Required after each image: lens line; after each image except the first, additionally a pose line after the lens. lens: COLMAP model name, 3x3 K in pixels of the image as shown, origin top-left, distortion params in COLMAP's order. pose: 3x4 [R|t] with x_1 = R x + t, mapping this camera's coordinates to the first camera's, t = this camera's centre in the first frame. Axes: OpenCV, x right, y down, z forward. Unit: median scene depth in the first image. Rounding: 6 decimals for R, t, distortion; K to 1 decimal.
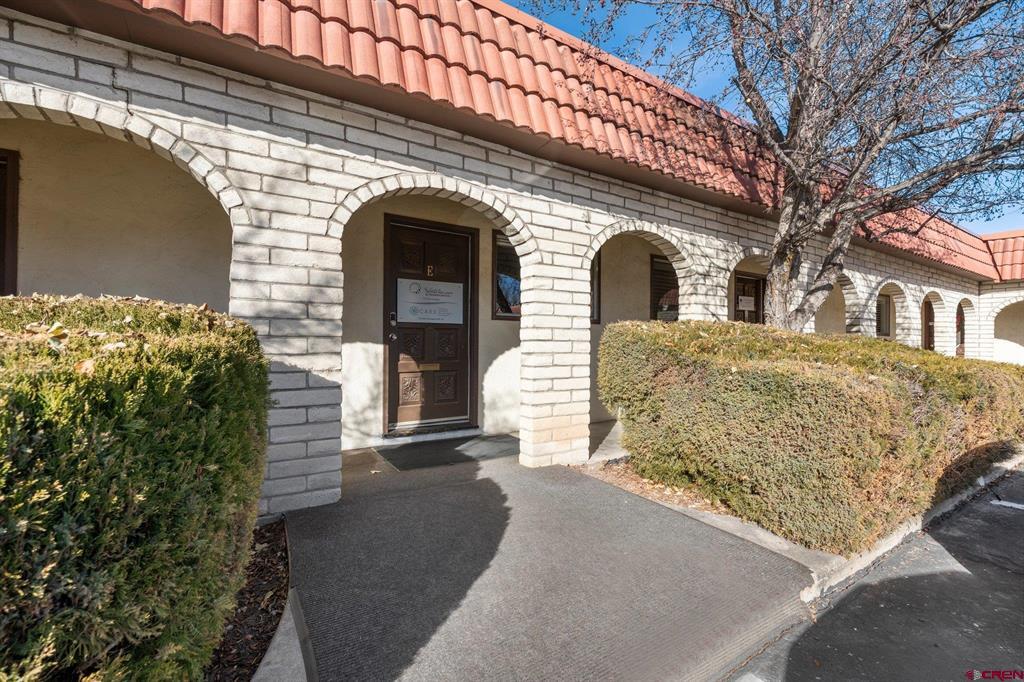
lens RADIAL K [[453.0, 0, 512.0], [0, 453.0, 341.0], [0, 0, 1]] dist [0.000485, -0.000007]
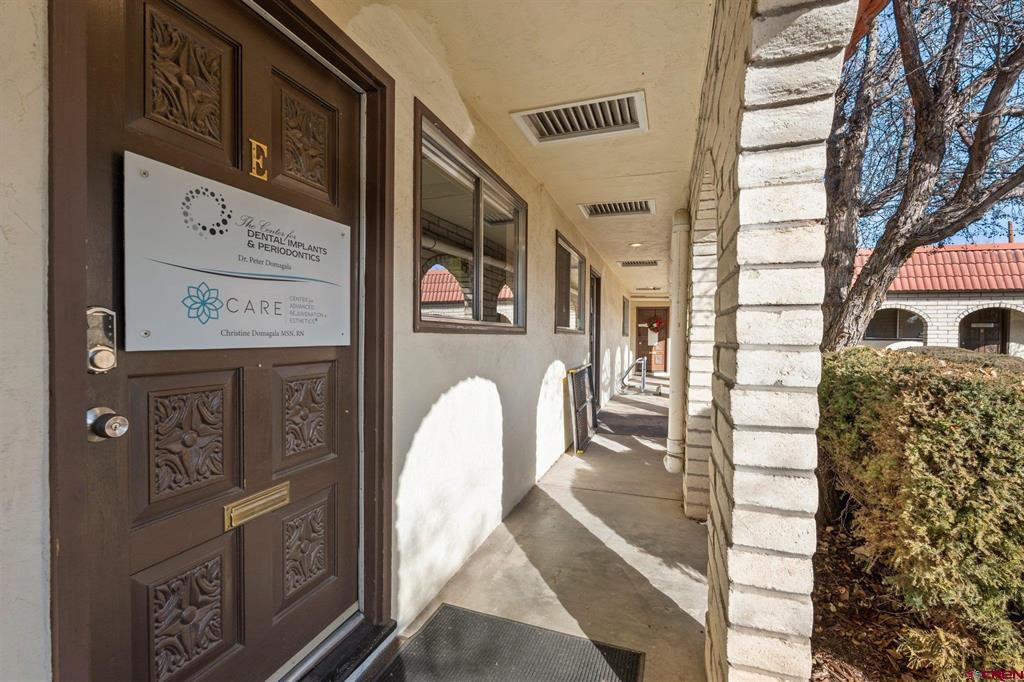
lens RADIAL K [[453.0, 0, 512.0], [0, 453.0, 341.0], [0, 0, 1]] dist [0.000485, -0.000007]
pose [[0.793055, -0.016216, 0.608934, -0.223077], [0.011806, 0.999867, 0.011251, -0.044119], [-0.609036, -0.001734, 0.793141, 0.664885]]
